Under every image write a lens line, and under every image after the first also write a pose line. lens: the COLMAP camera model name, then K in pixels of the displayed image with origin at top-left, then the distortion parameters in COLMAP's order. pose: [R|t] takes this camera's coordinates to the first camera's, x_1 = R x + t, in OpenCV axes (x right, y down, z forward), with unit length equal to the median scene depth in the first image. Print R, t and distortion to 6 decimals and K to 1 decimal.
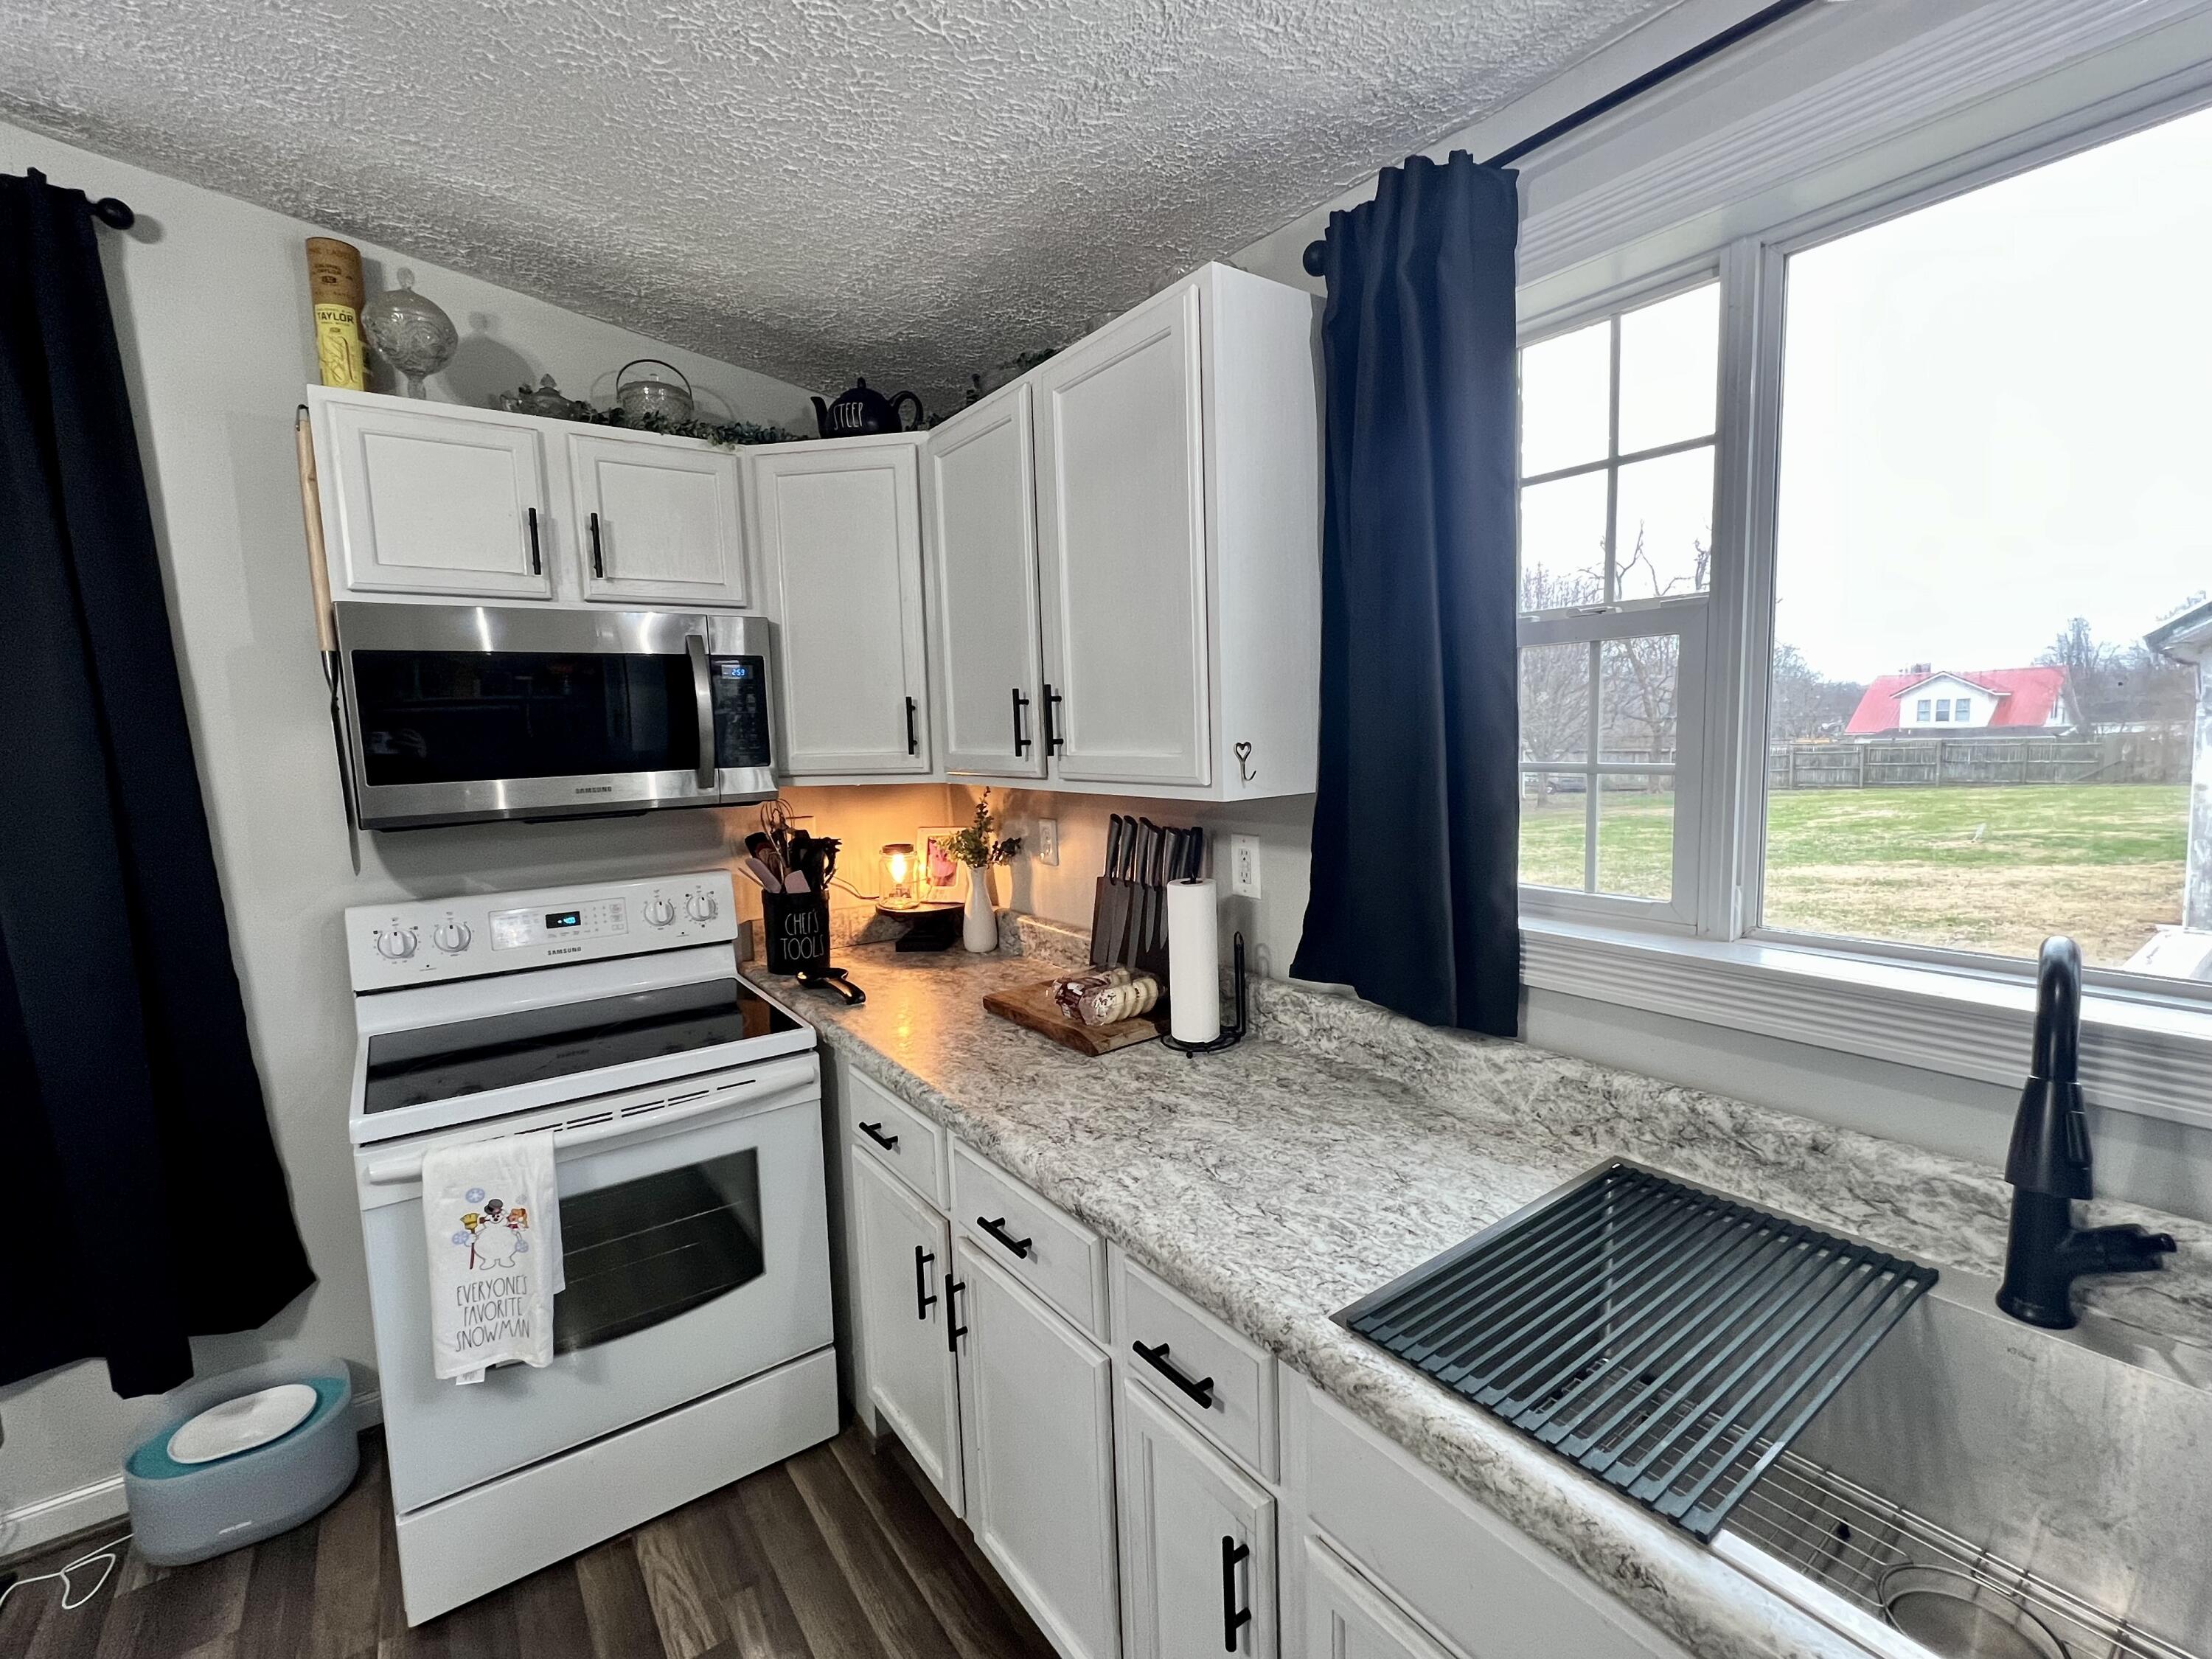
lens RADIAL K [[978.6, 0, 1107.7], [0, 978.6, 837.8], [0, 0, 1]] dist [-0.001512, 0.000993]
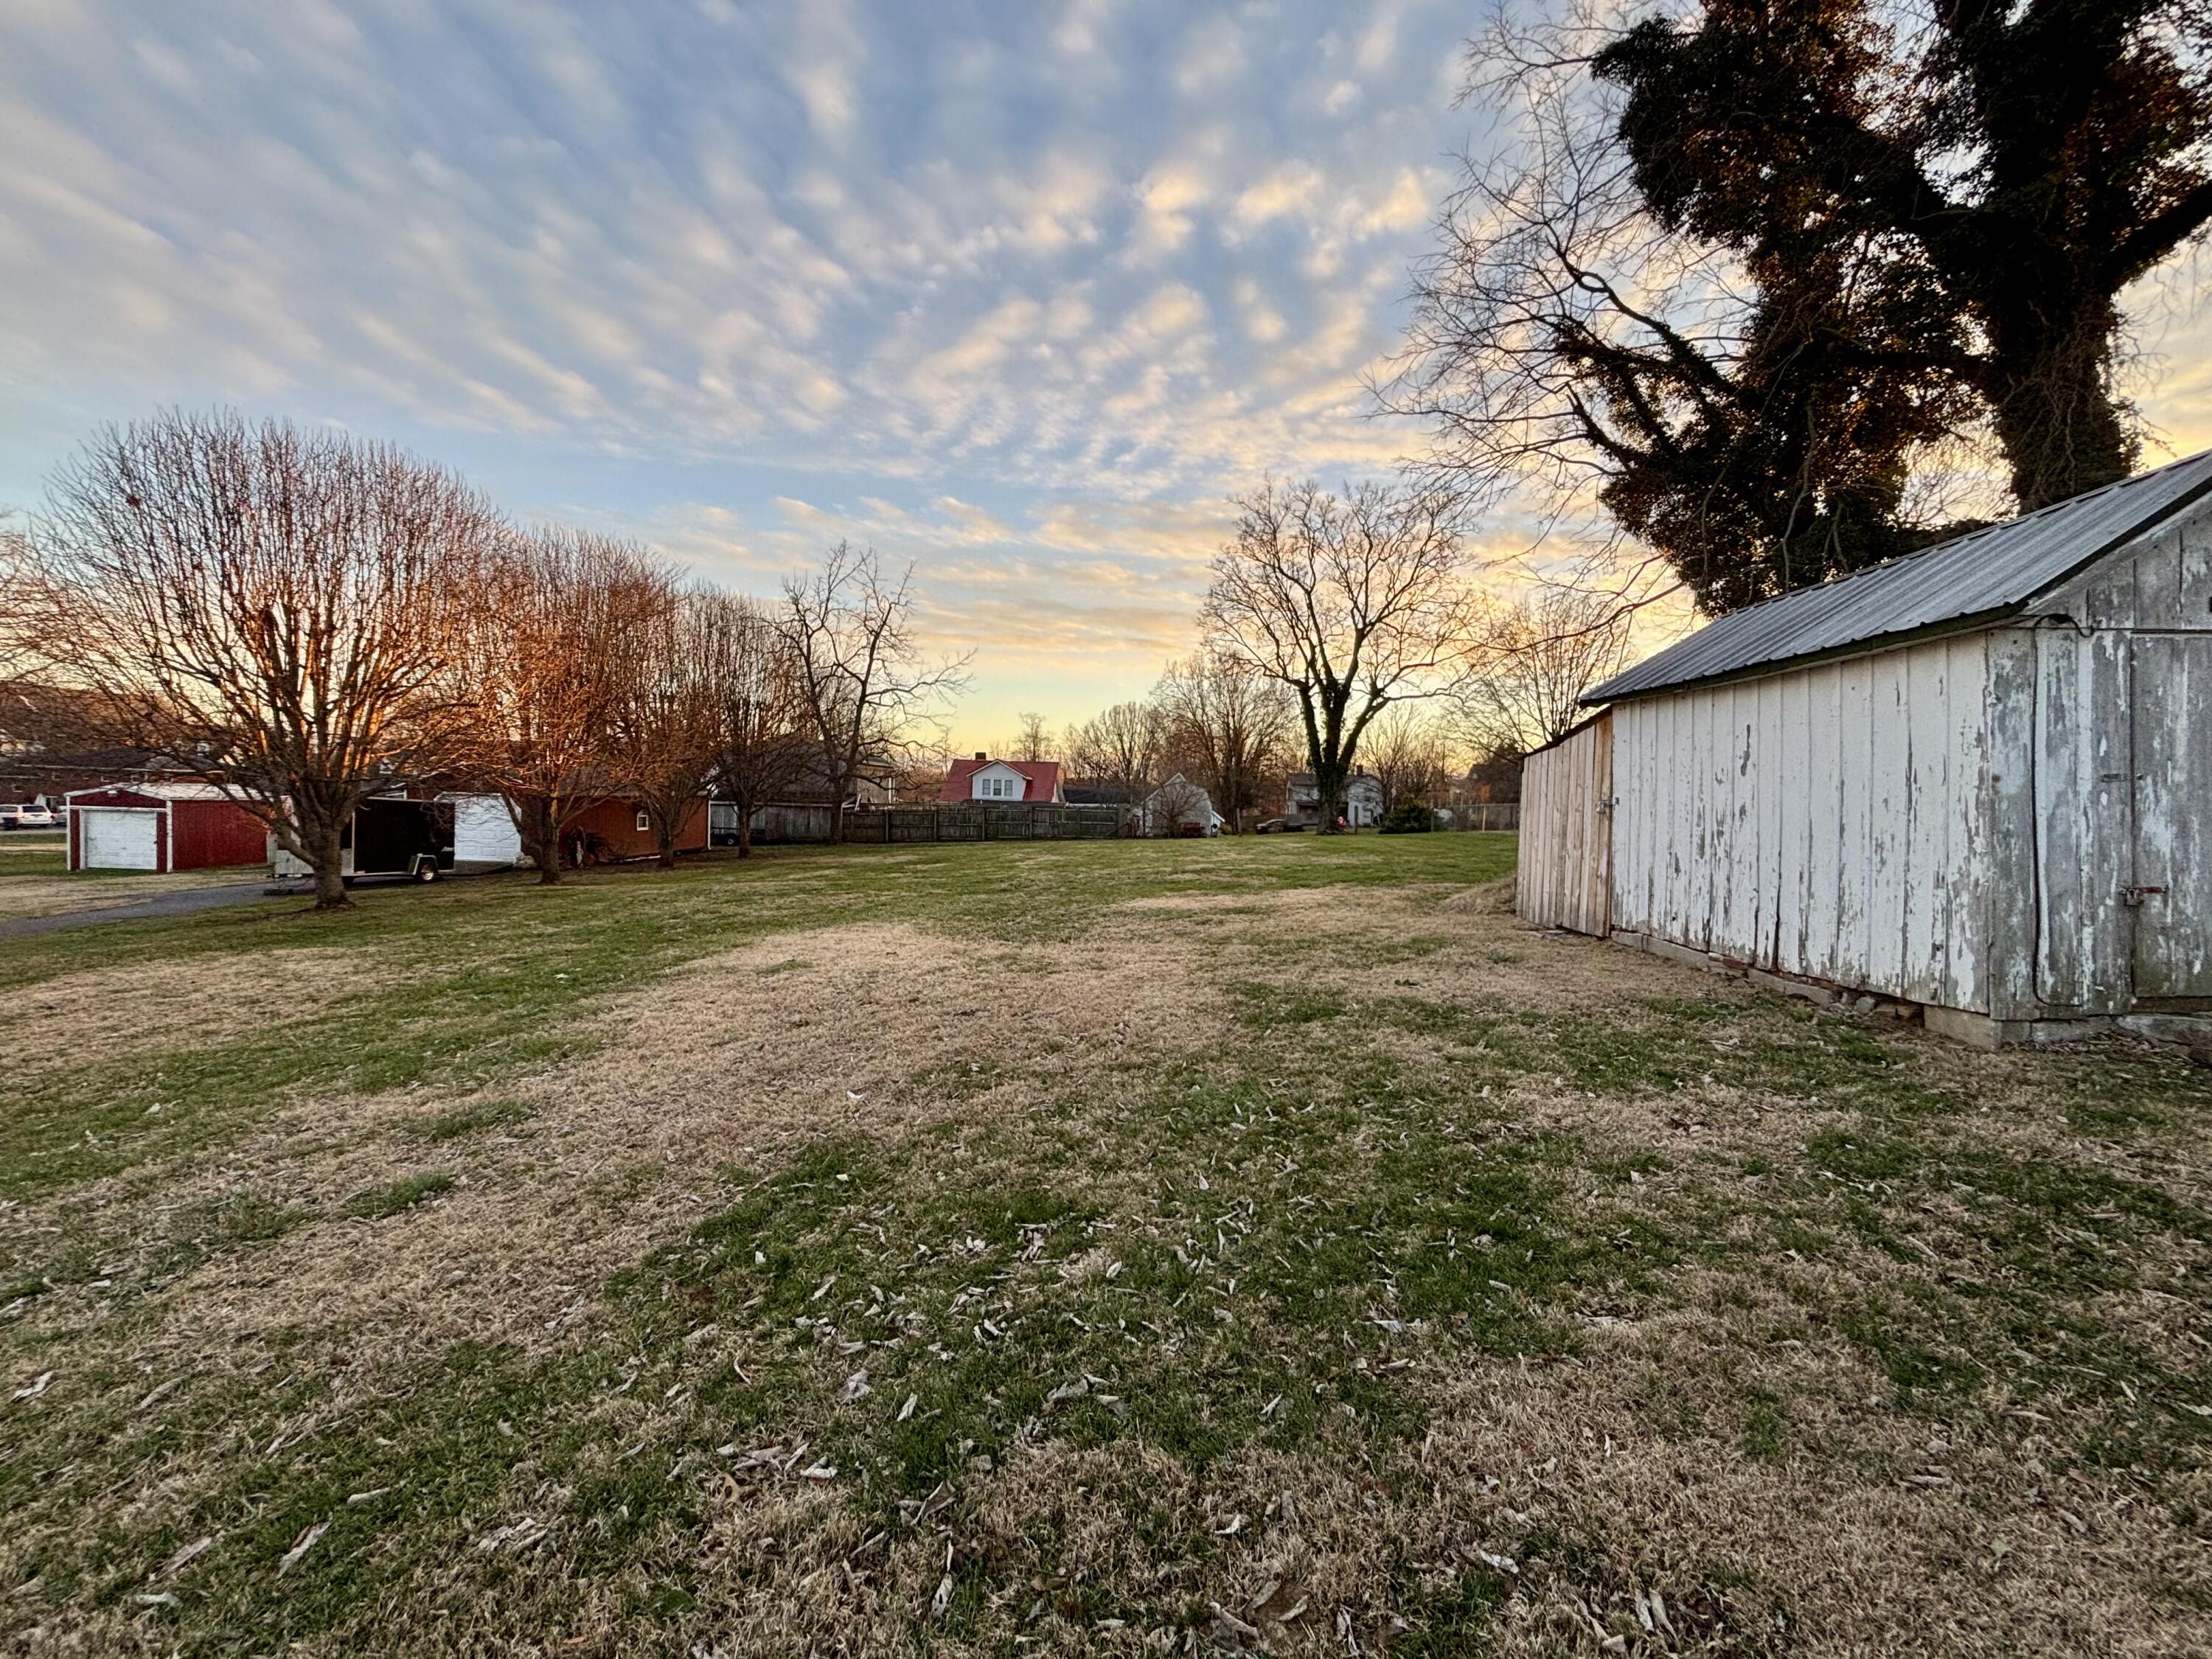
lens RADIAL K [[896.8, 0, 1114.2], [0, 896.8, 823.2], [0, 0, 1]] dist [0.002893, 0.000847]
pose [[0.638413, 0.020680, 0.769416, -0.373938], [0.039088, 0.997478, -0.059242, 0.037611], [-0.768701, 0.067896, 0.635994, 4.674153]]
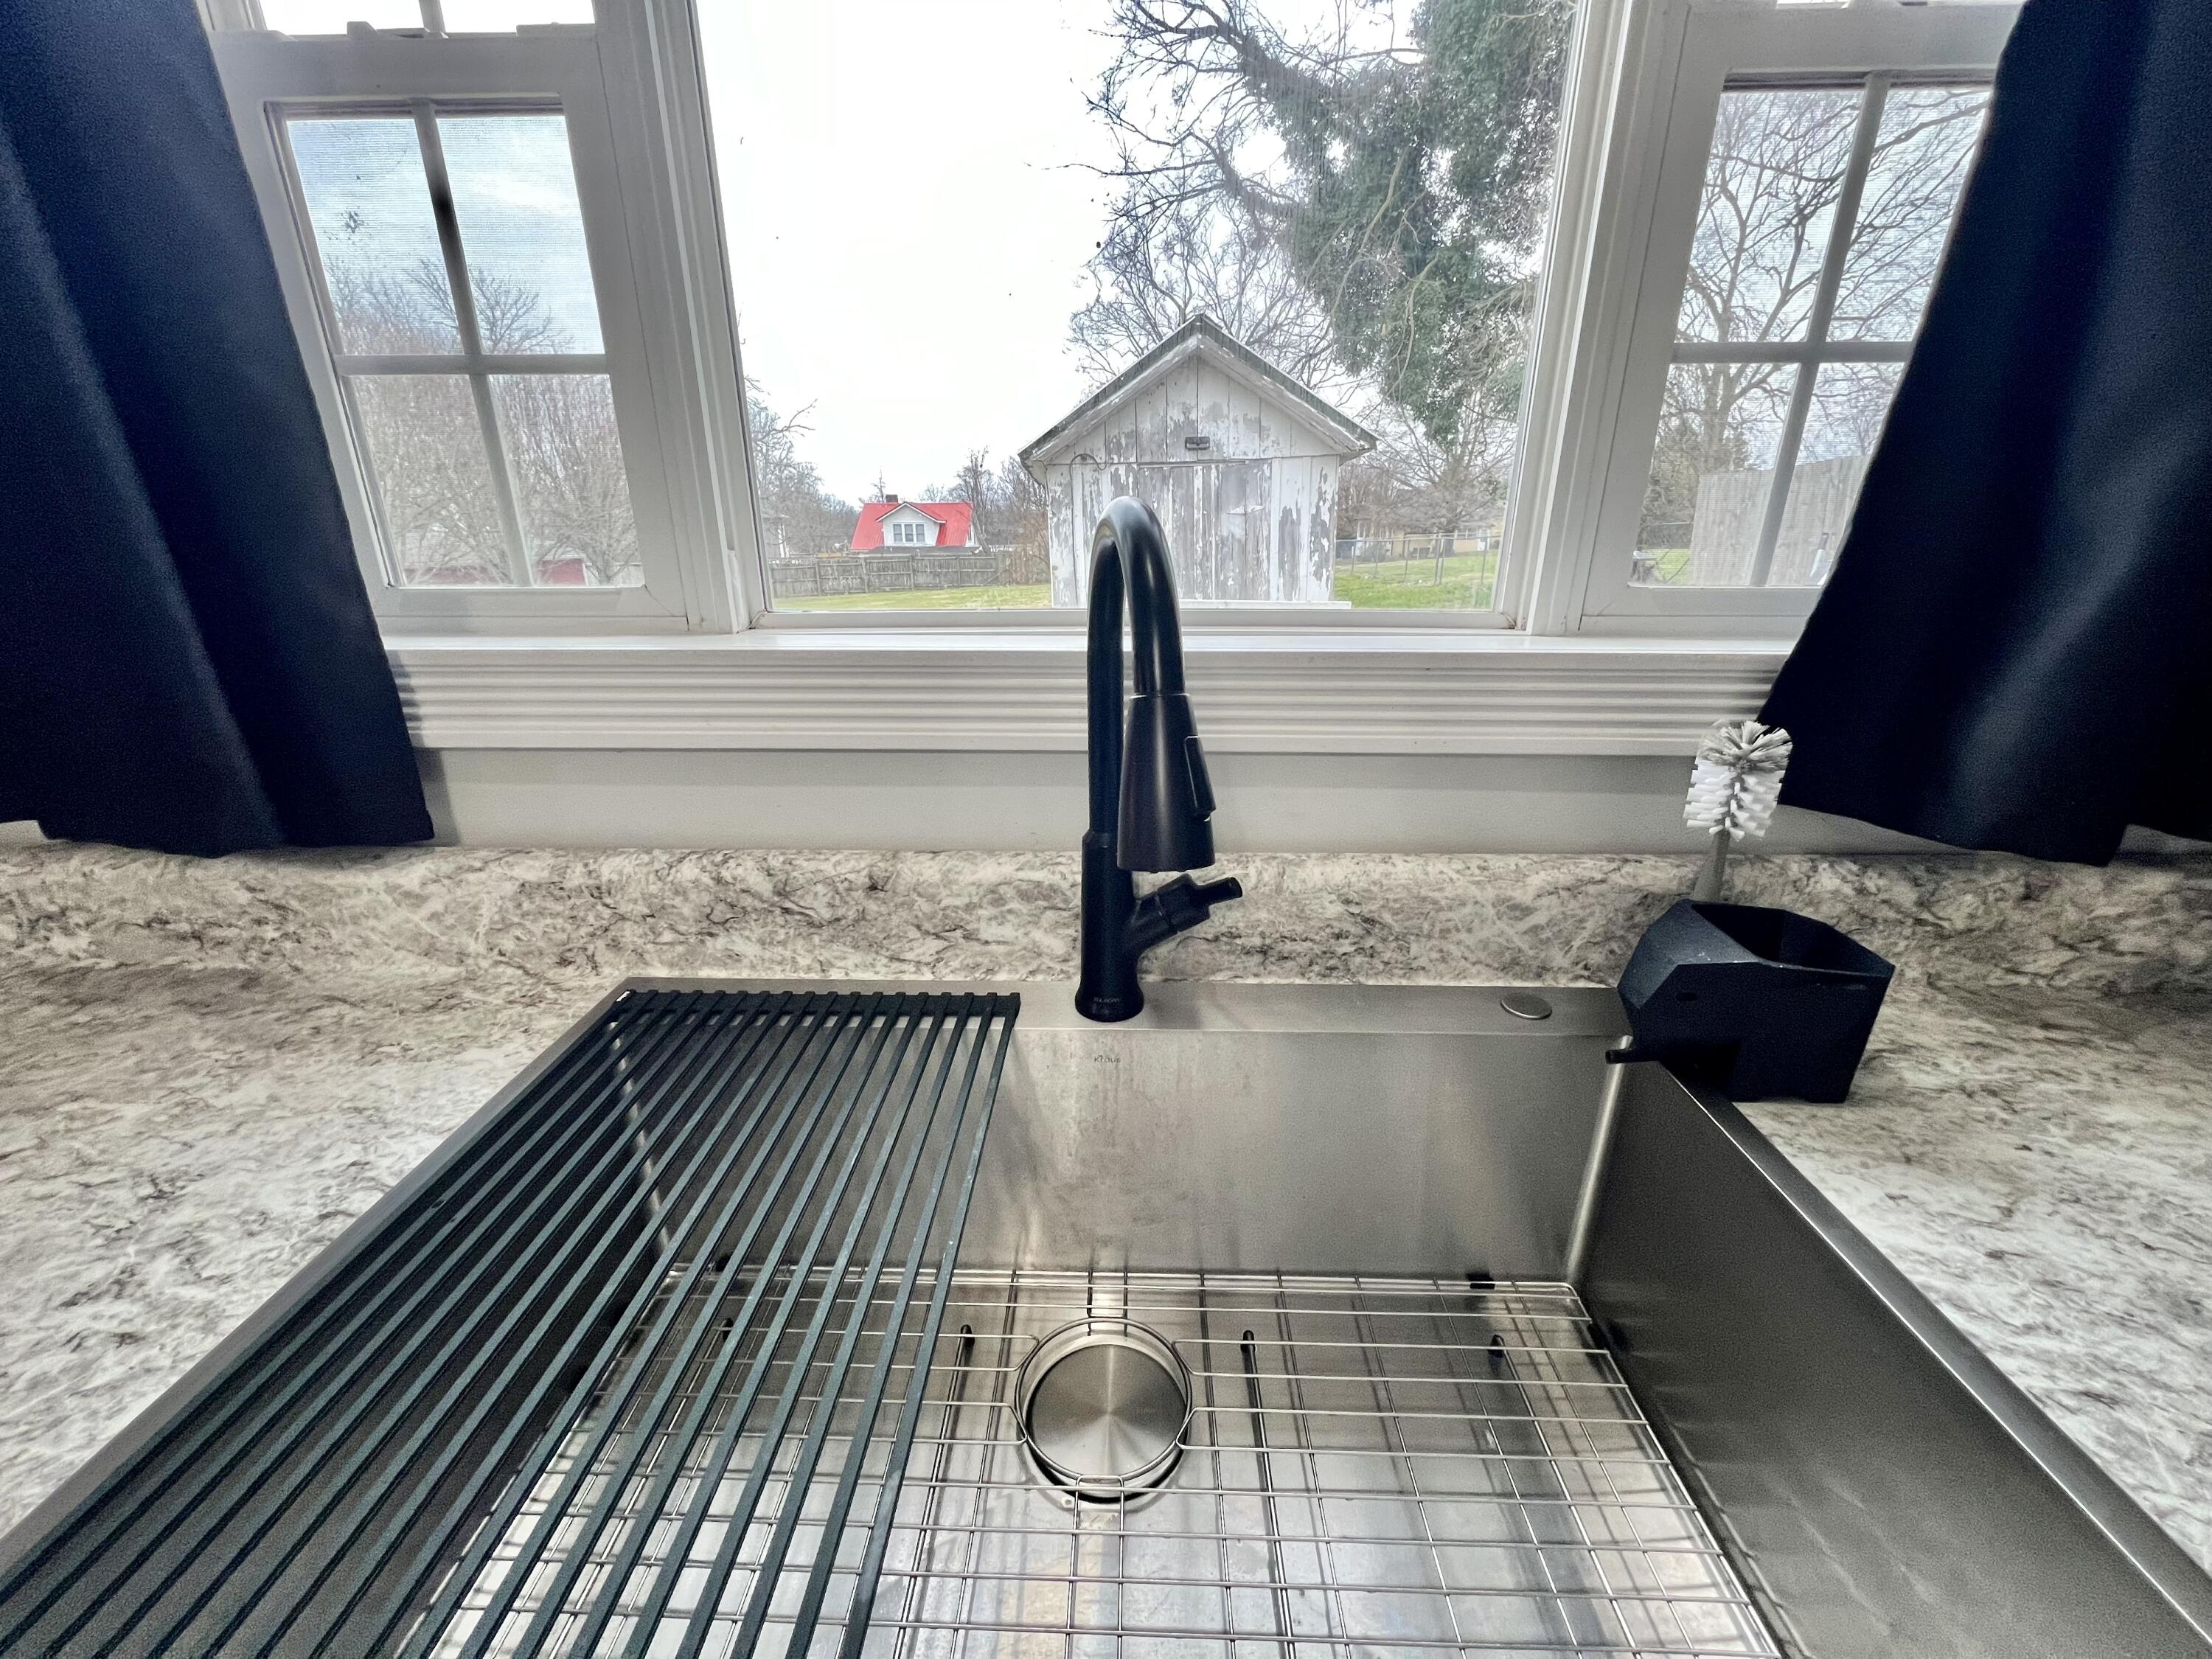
lens RADIAL K [[887.6, 0, 1110.3], [0, 887.6, 833.7], [0, 0, 1]] dist [-0.001149, -0.000118]
pose [[0.609528, -0.231672, 0.758158, 0.276651], [0.074030, 0.968802, 0.236522, 0.110745], [-0.789301, -0.088040, 0.607662, 0.377434]]
